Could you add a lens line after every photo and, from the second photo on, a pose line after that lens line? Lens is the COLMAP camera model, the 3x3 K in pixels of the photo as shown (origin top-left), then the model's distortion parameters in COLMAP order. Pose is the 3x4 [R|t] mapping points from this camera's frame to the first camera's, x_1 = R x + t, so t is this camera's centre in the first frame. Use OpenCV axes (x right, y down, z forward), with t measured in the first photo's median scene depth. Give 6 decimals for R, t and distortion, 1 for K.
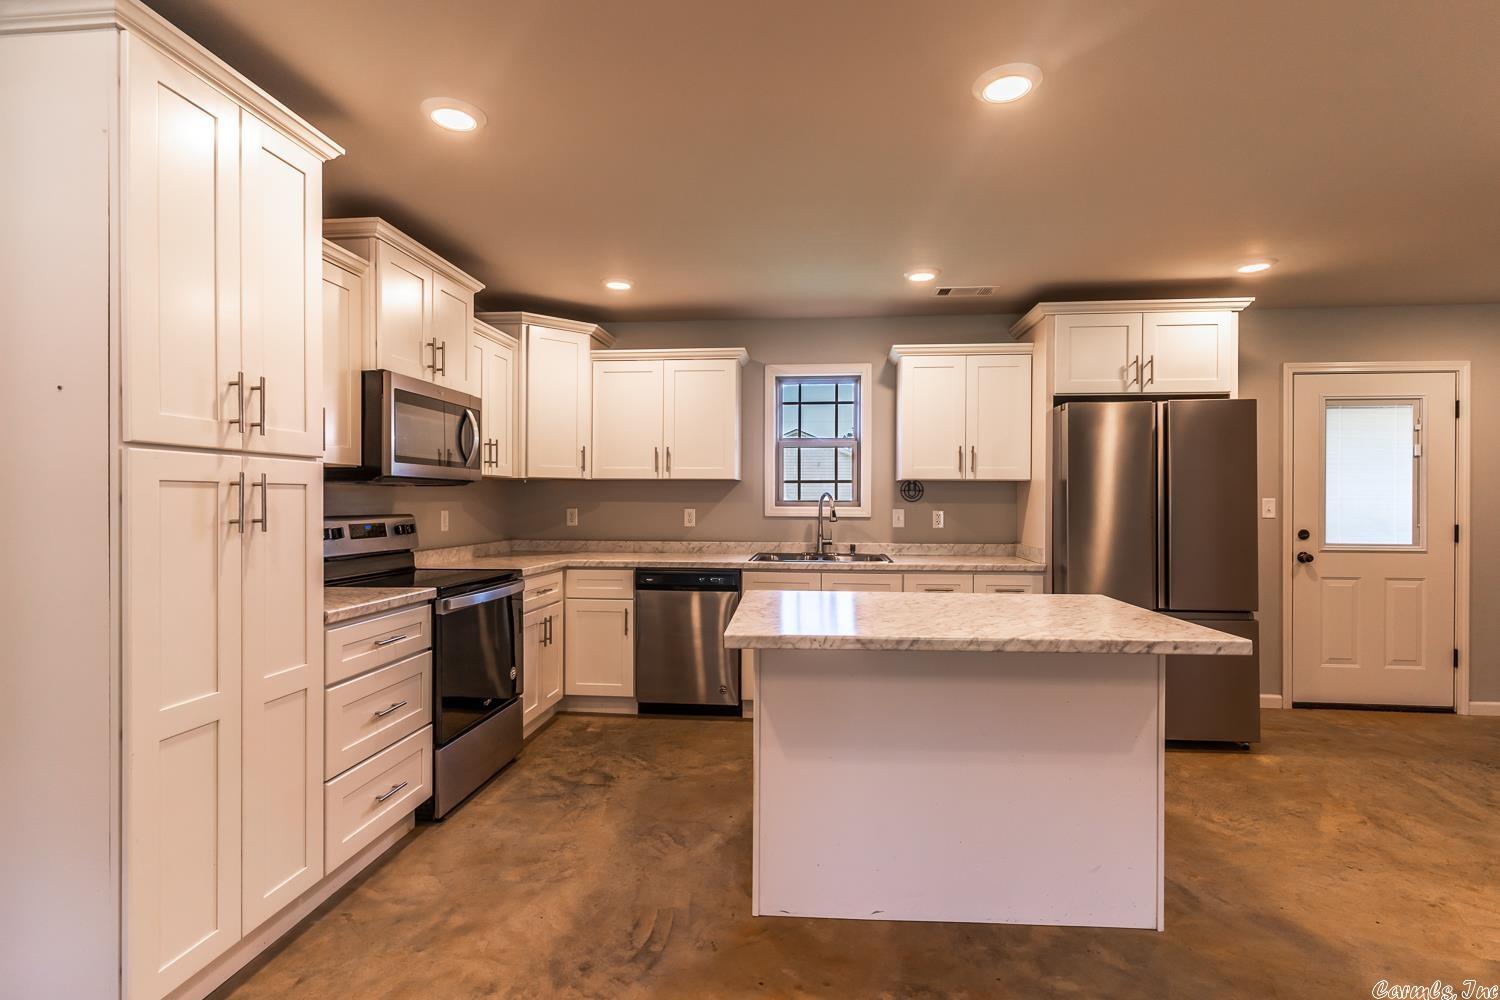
lens RADIAL K [[715.8, 0, 753.7], [0, 715.8, 501.3], [0, 0, 1]] dist [0.004269, -0.000392]
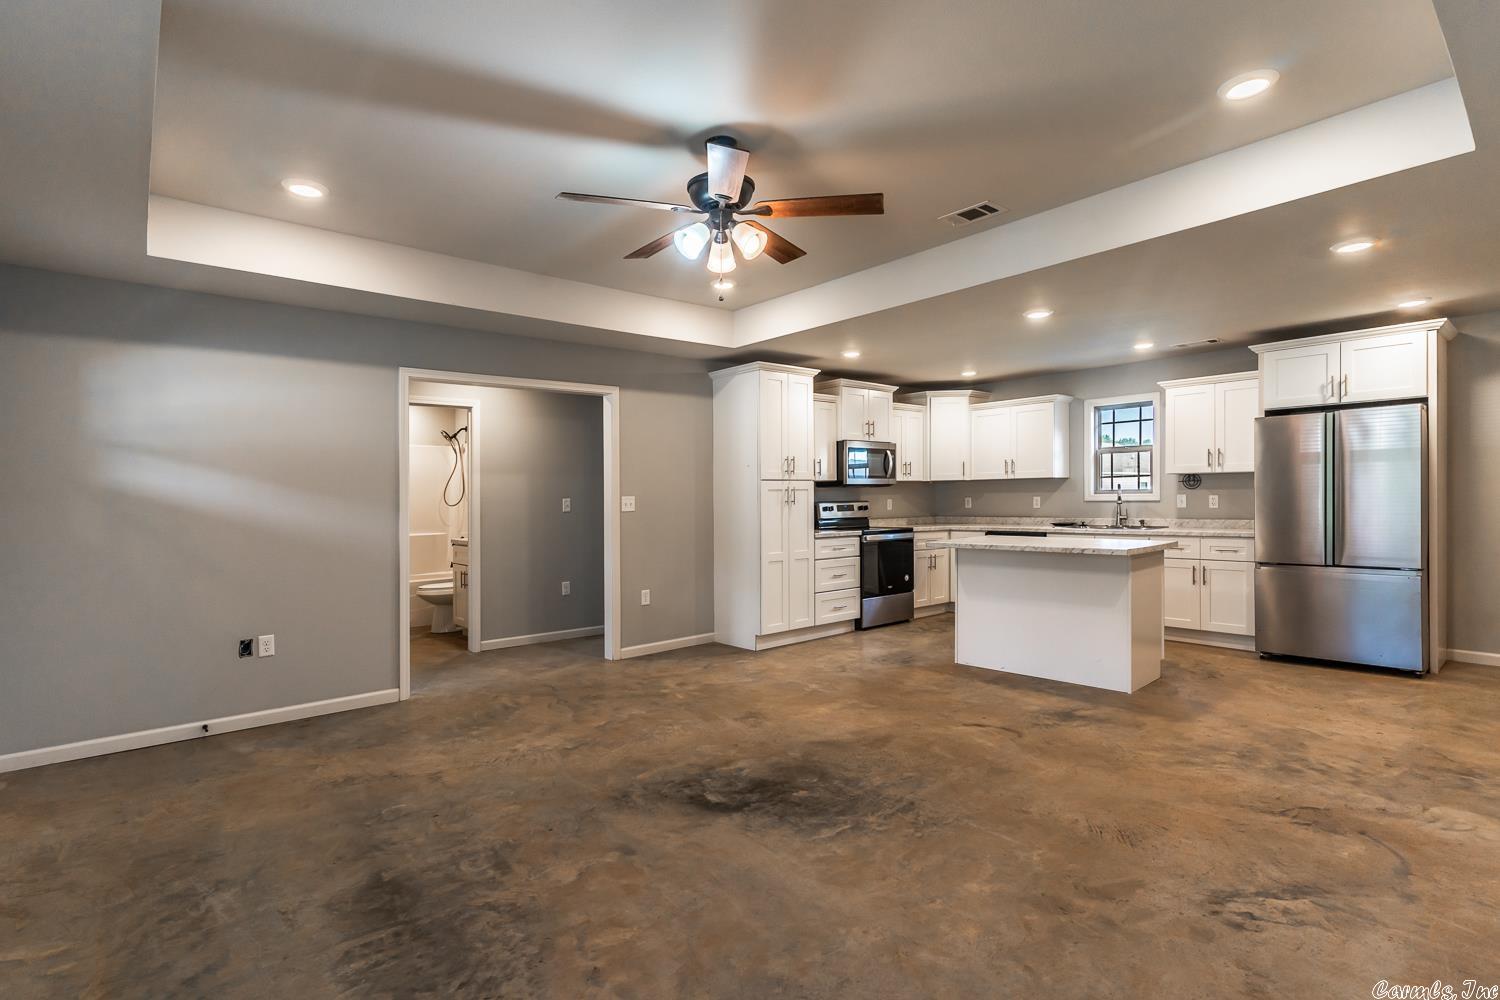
lens RADIAL K [[721.0, 0, 750.8], [0, 721.0, 527.3], [0, 0, 1]] dist [0.000872, 0.000982]
pose [[0.724410, 0.014658, -0.689214, 0.639929], [0.016631, 0.999111, 0.038729, 0.007032], [0.689169, -0.039517, 0.723522, -0.671913]]
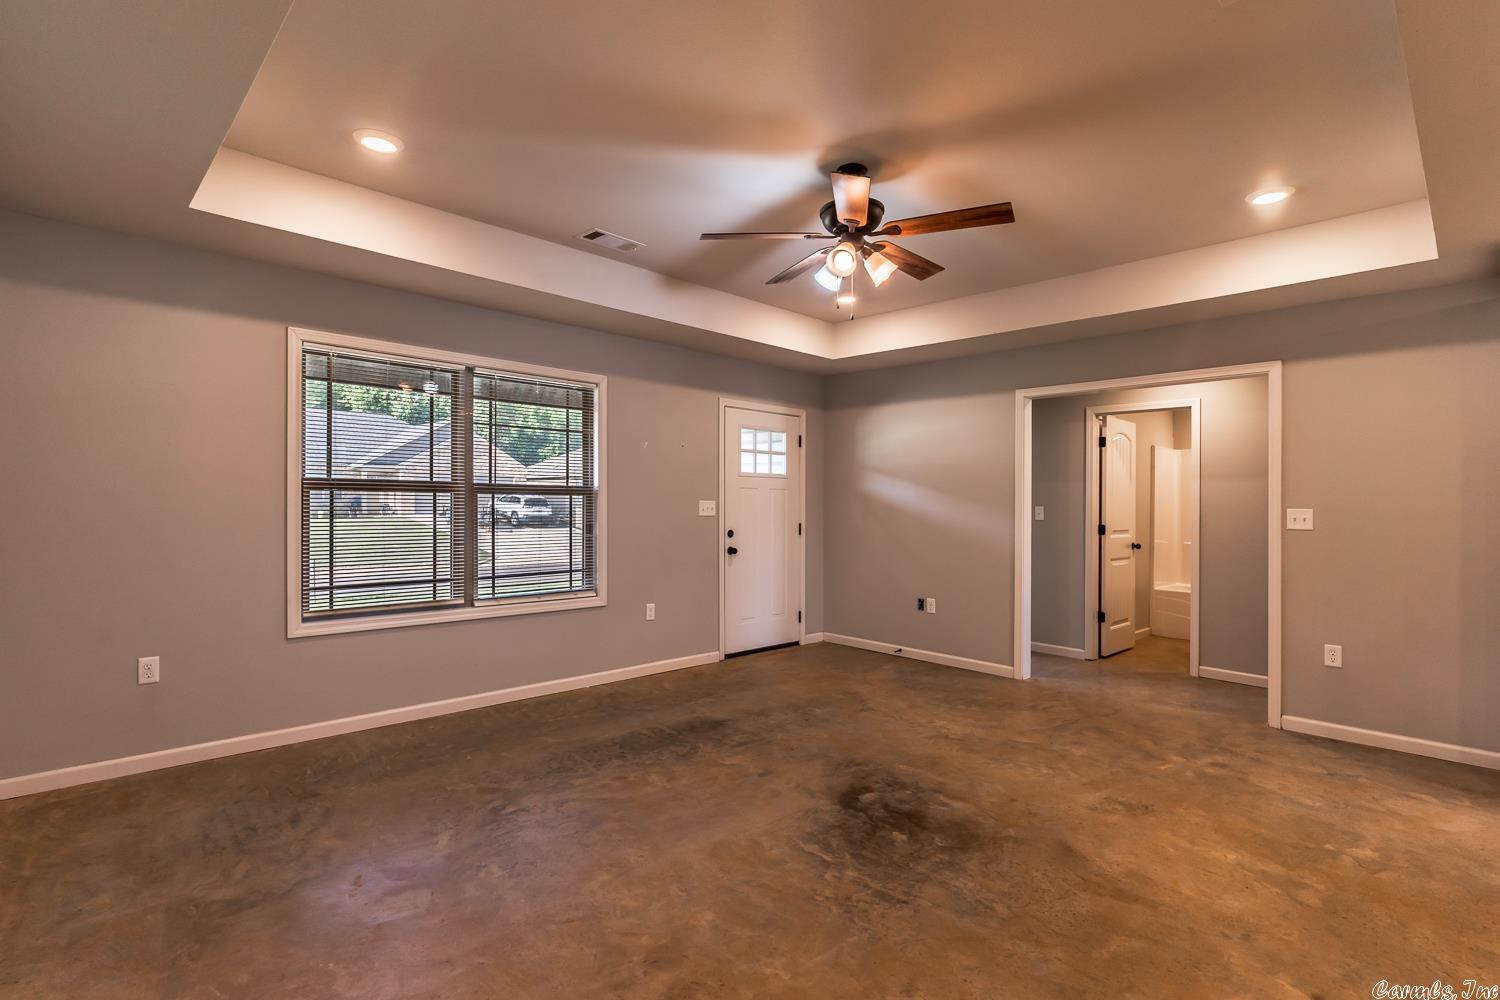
lens RADIAL K [[722.0, 0, 750.6], [0, 722.0, 499.5], [0, 0, 1]] dist [-0.000222, 0.000009]
pose [[-0.642307, -0.014066, -0.766318, 0.783296], [-0.018719, 0.999821, -0.002662, 0.001079], [0.766219, 0.012635, -0.642455, 0.243367]]
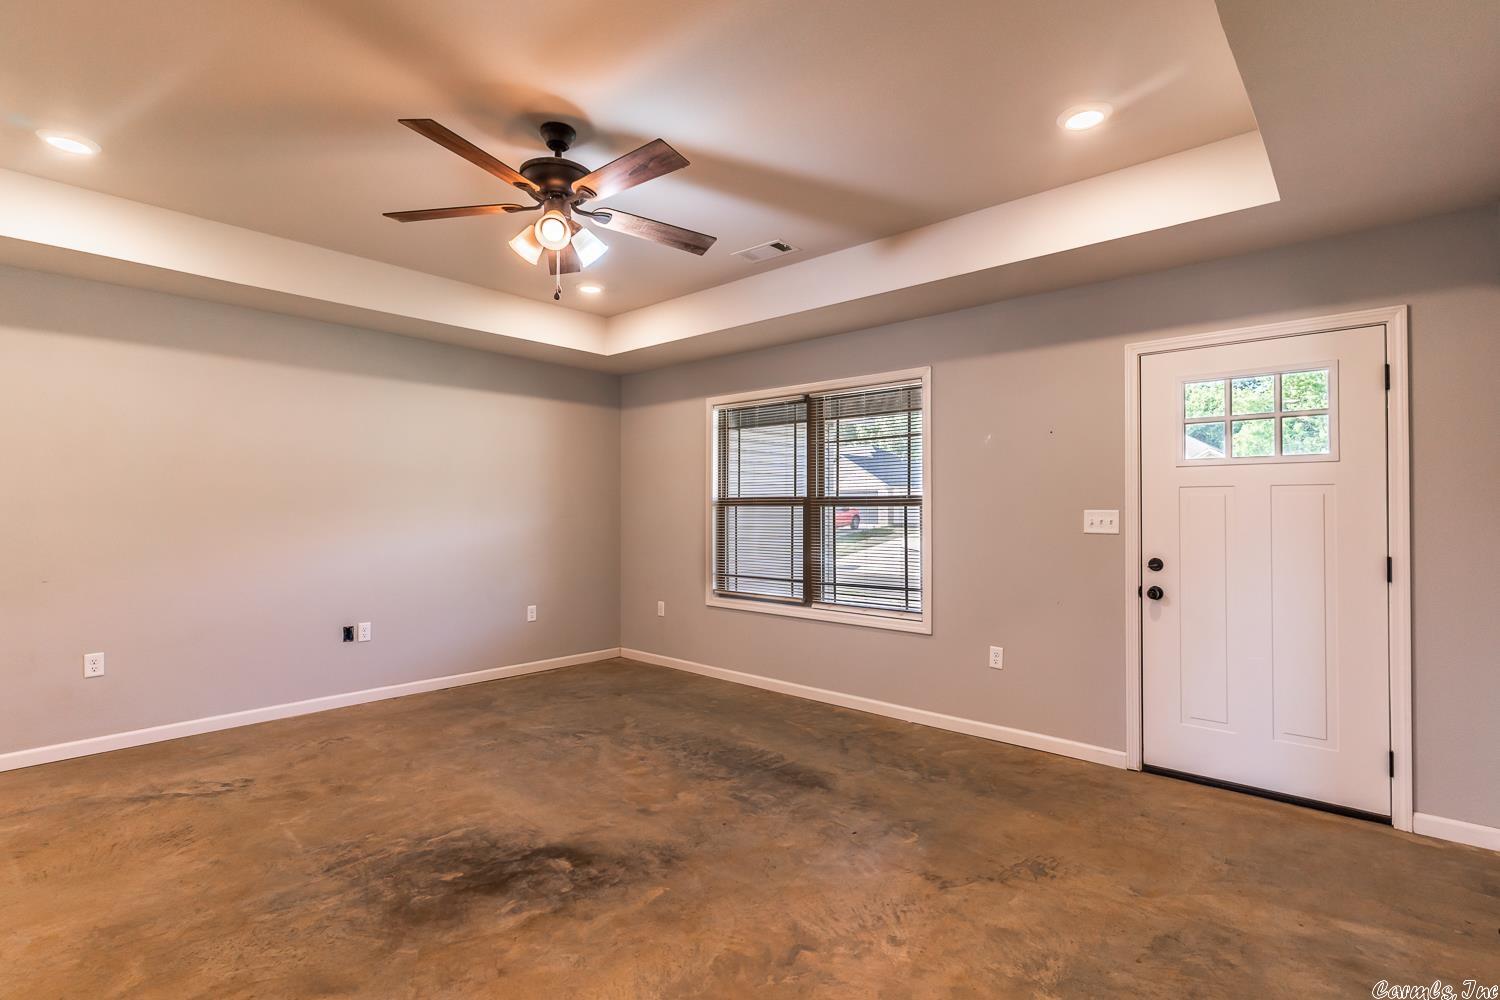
lens RADIAL K [[714.2, 0, 750.1], [0, 714.2, 505.9], [0, 0, 1]] dist [0.000665, -0.000110]
pose [[-0.808130, -0.000762, 0.589003, -0.424881], [-0.001946, 0.999997, -0.001376, -0.001881], [-0.589000, -0.002258, -0.808130, 0.261376]]
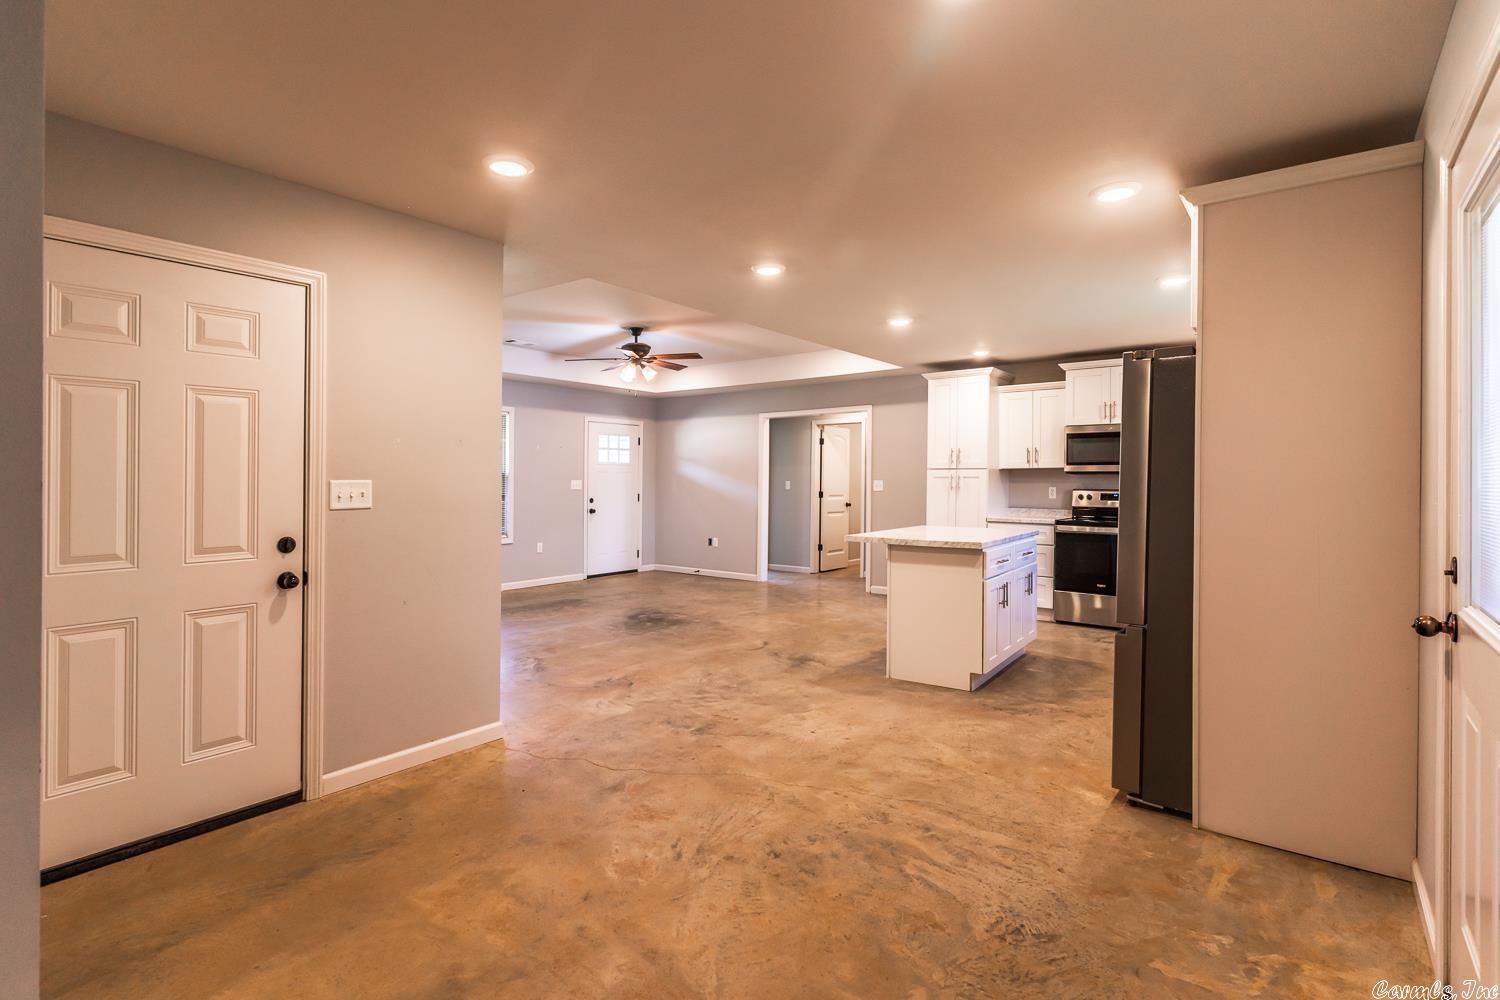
lens RADIAL K [[707.5, 0, 744.2], [0, 707.5, 549.6], [0, 0, 1]] dist [-0.000744, -0.000009]
pose [[-0.536915, 0.078177, -0.840007, 1.373640], [-0.005458, 0.995354, 0.096123, 0.001374], [0.843619, 0.056194, -0.533994, 0.933888]]
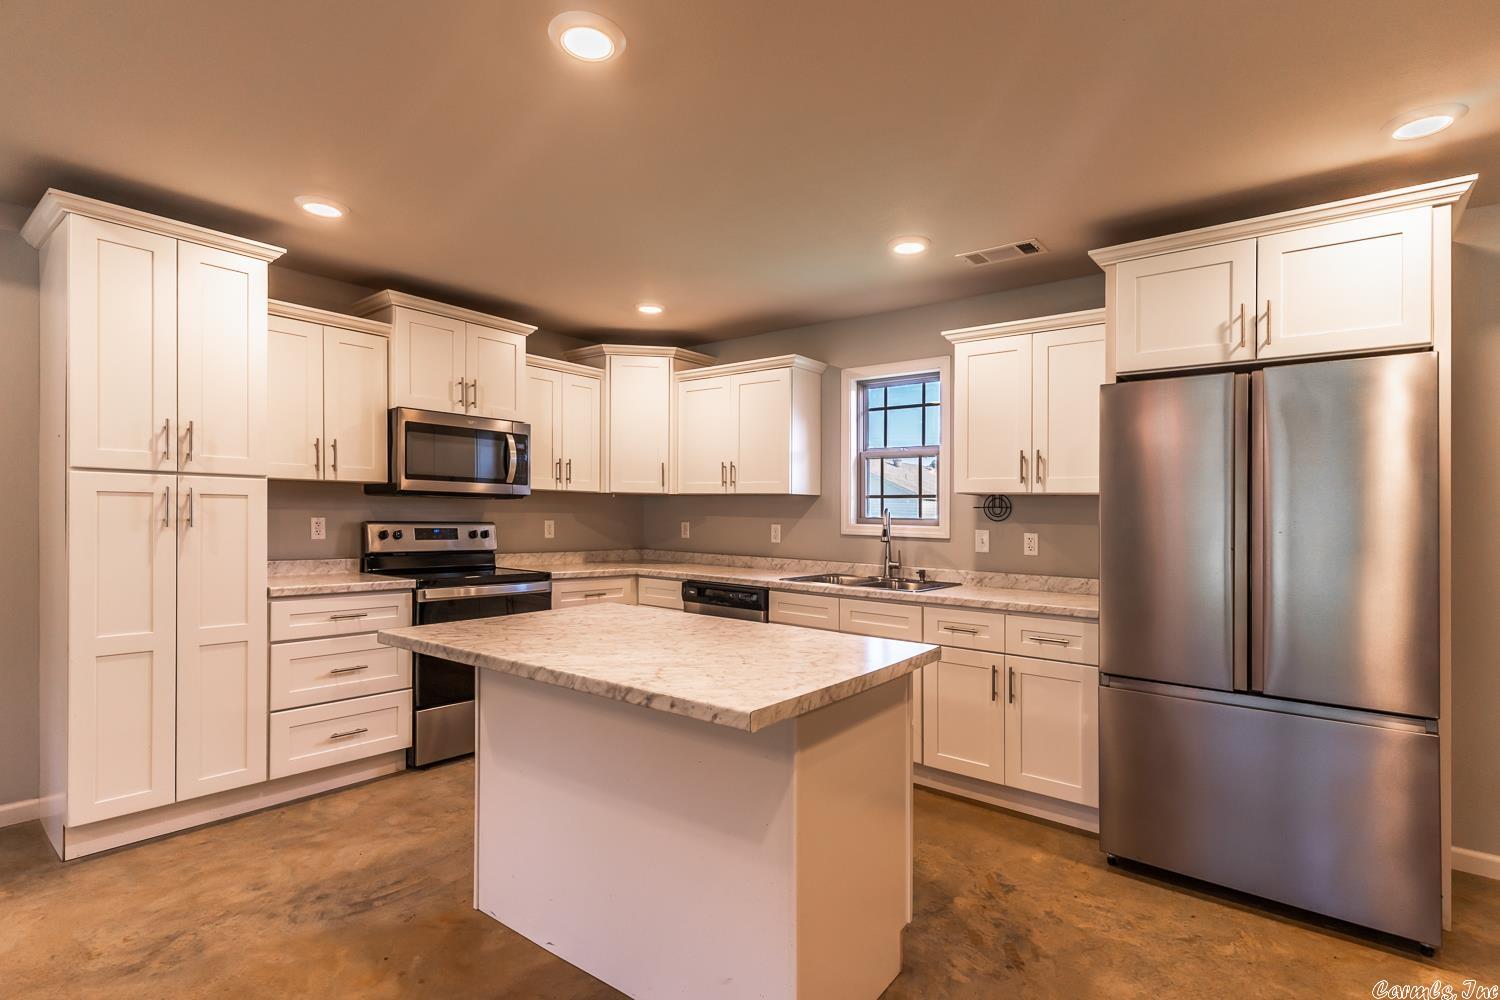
lens RADIAL K [[727.4, 0, 744.3], [0, 727.4, 511.5], [0, 0, 1]] dist [0.002300, 0.000650]
pose [[0.832590, 0.011190, -0.553776, 0.496662], [-0.017712, 0.999822, -0.006427, 0.000077], [0.553606, 0.015160, 0.832641, 0.178214]]
